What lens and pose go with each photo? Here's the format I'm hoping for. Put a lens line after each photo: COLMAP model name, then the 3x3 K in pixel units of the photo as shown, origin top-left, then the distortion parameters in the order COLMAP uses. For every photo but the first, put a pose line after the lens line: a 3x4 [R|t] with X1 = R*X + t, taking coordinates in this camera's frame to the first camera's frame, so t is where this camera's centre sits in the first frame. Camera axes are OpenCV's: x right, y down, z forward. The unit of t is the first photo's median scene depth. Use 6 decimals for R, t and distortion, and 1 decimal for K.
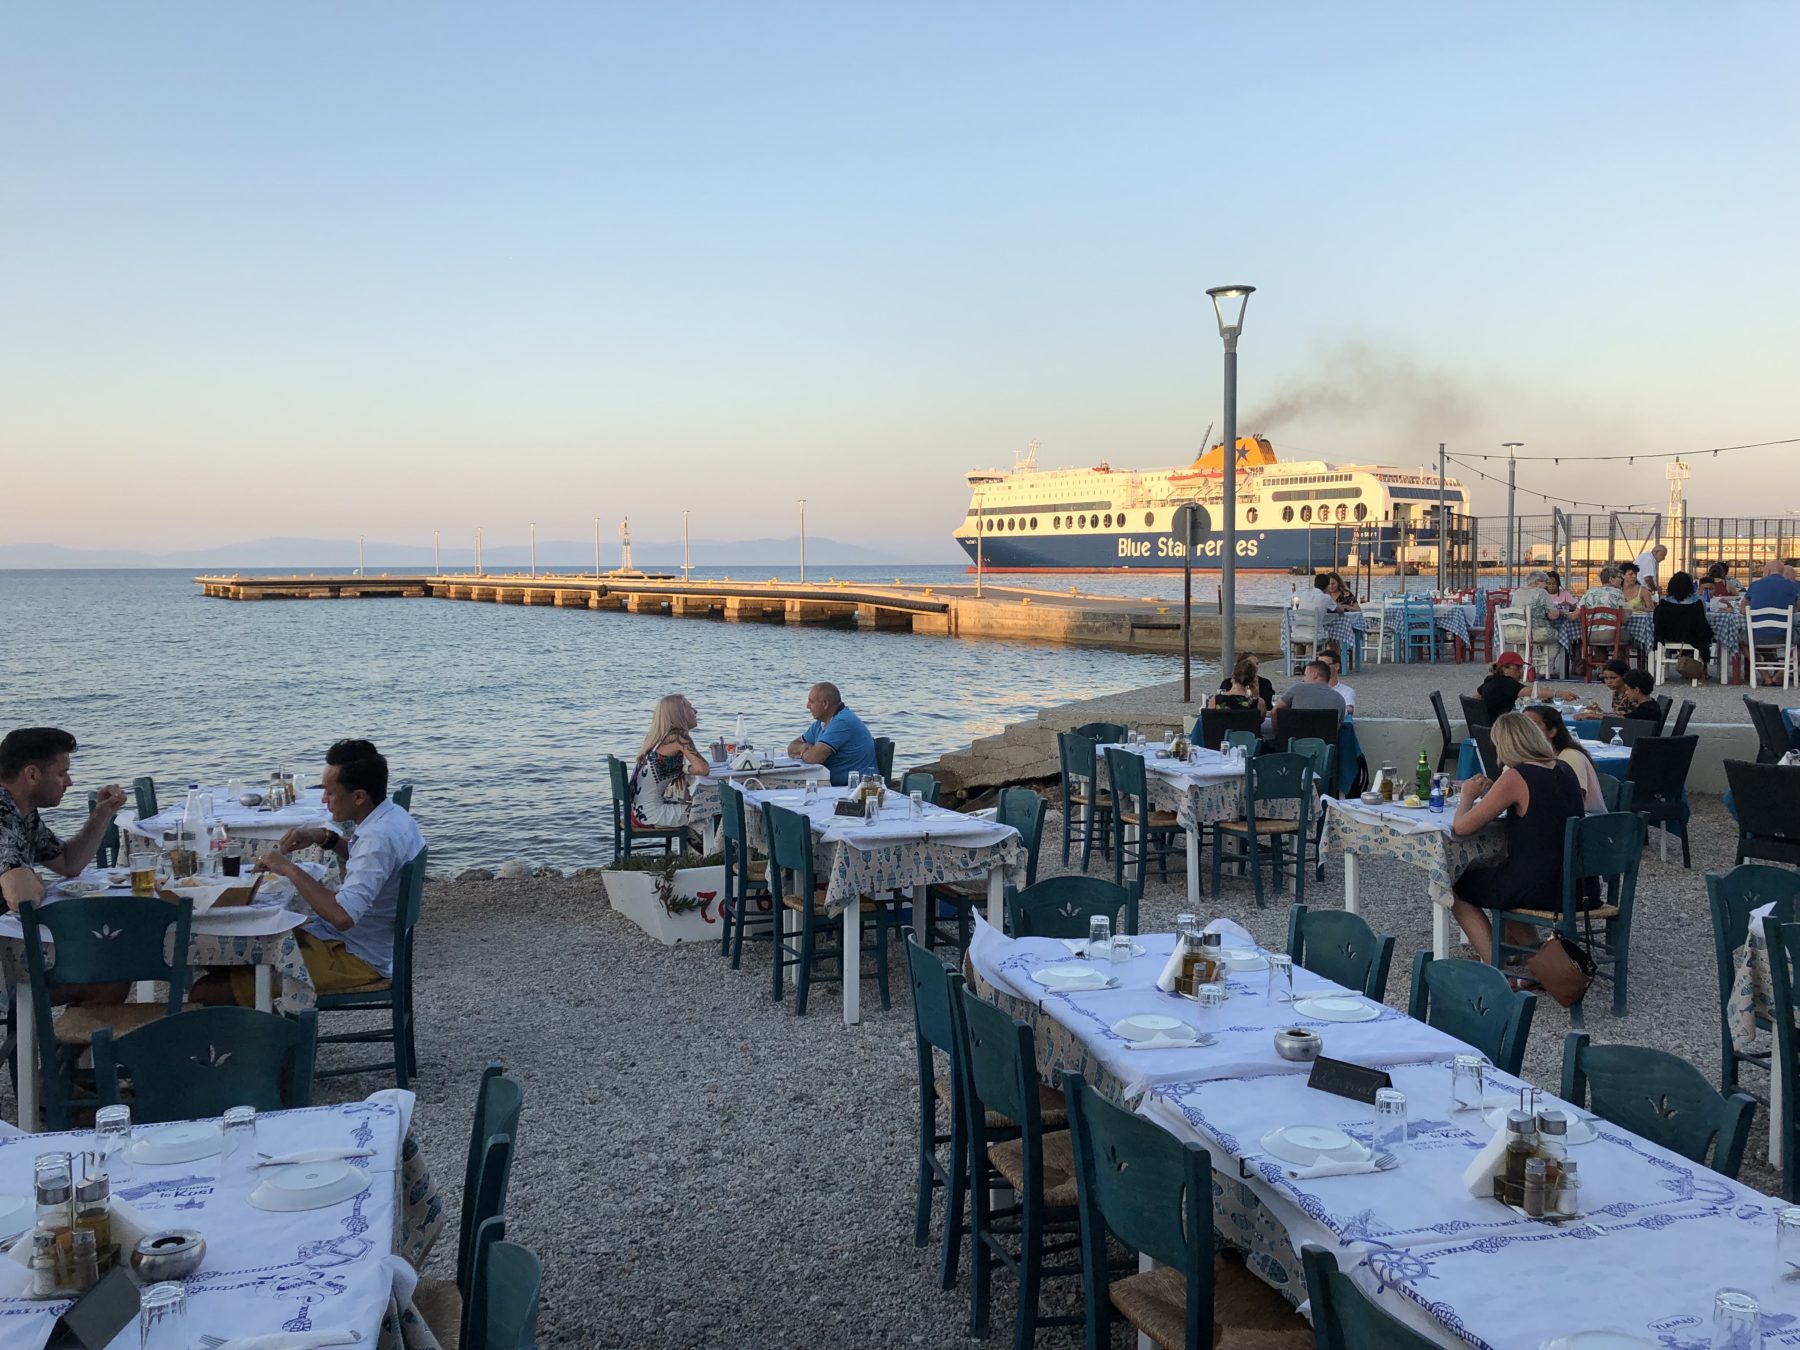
lens RADIAL K [[1488.9, 0, 881.1], [0, 1488.9, 680.8], [0, 0, 1]] dist [0.122809, -0.236602]
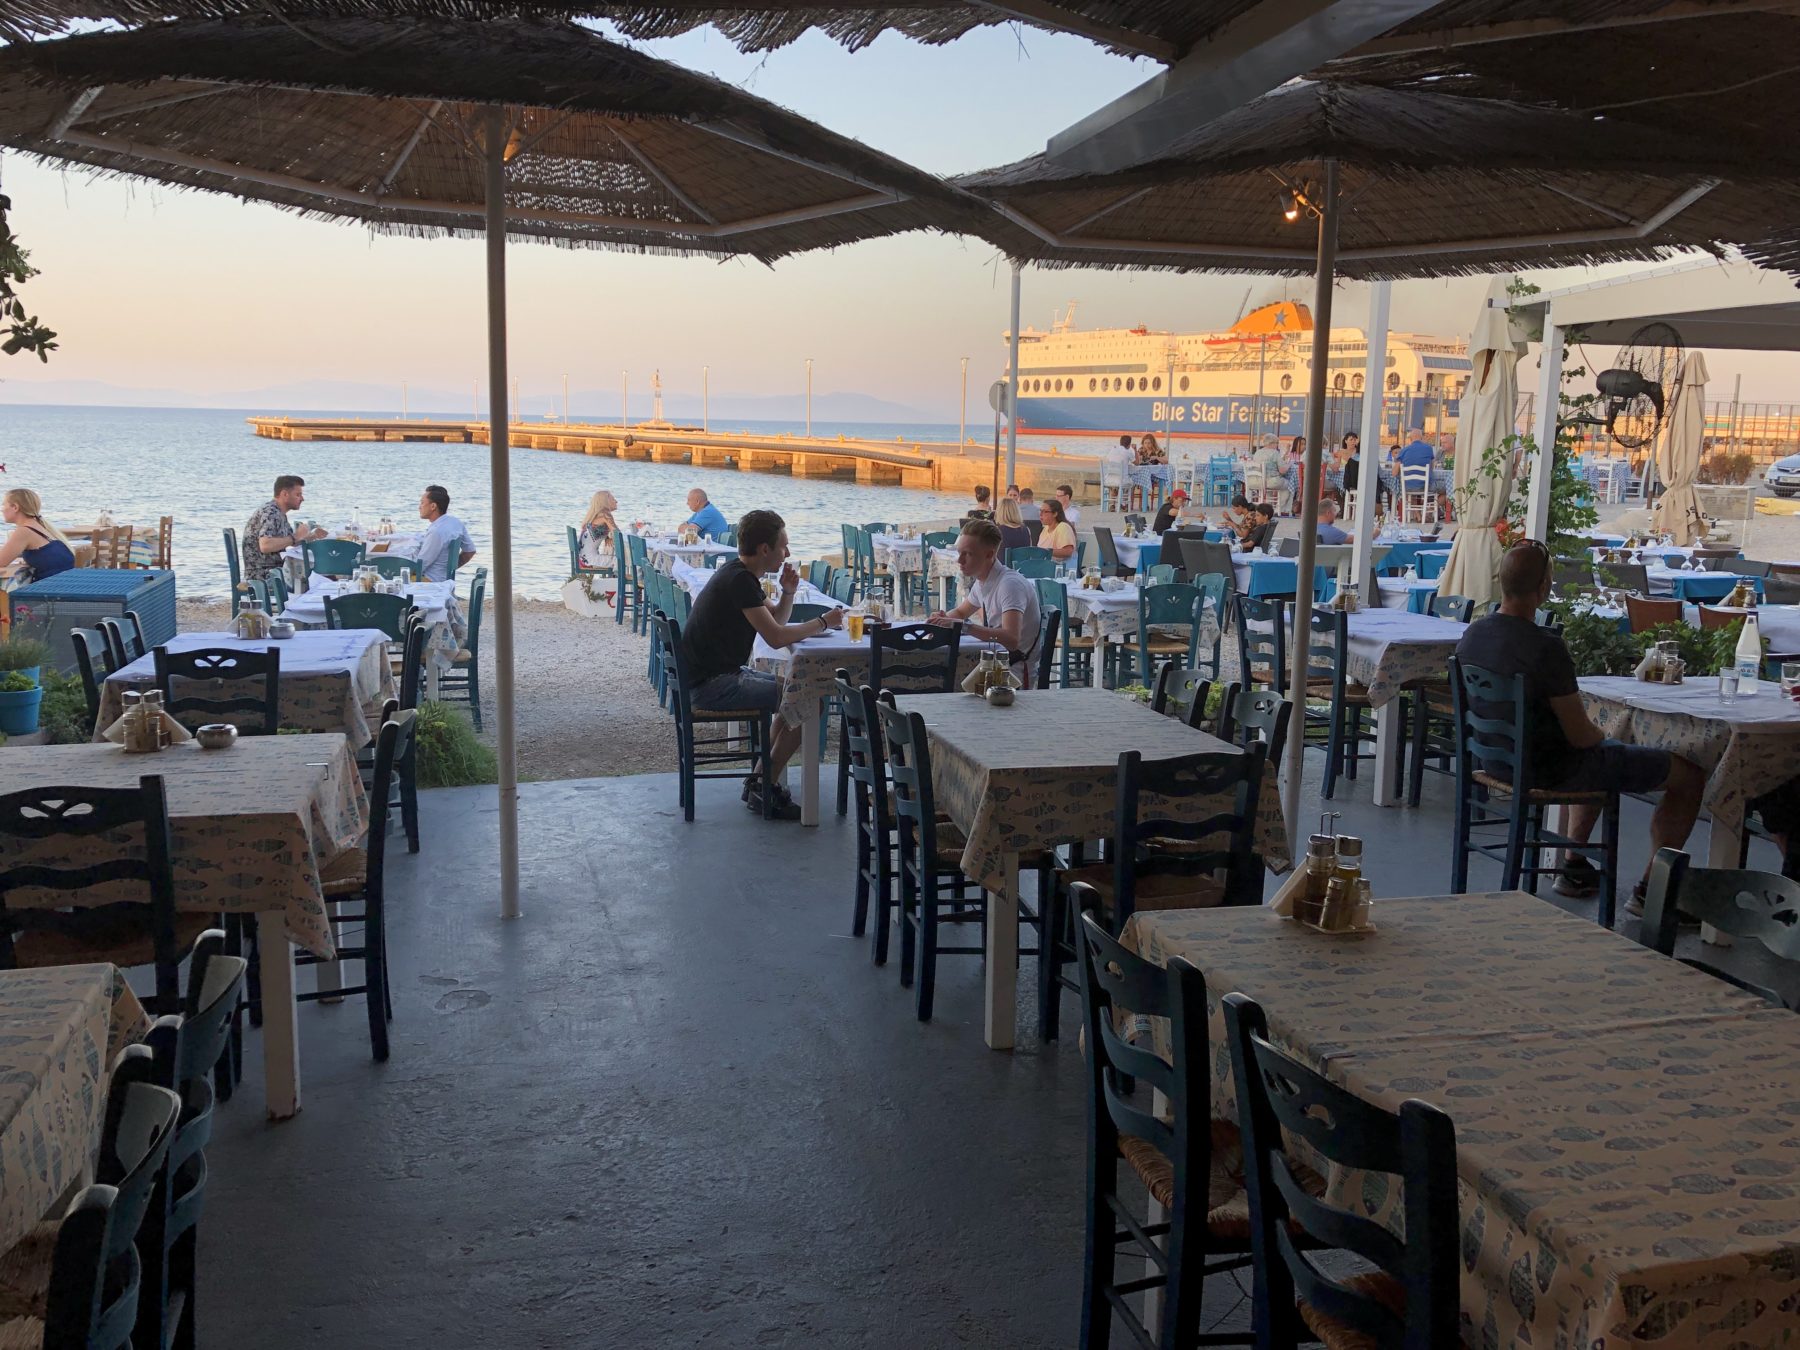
lens RADIAL K [[1488.9, 0, 881.1], [0, 1488.9, 680.8], [0, 0, 1]] dist [0.122809, -0.236602]
pose [[0.999287, 0.029409, -0.023666, 0.037582], [-0.027085, 0.995284, 0.093148, 0.009538], [0.026294, -0.092440, 0.995371, -0.120702]]
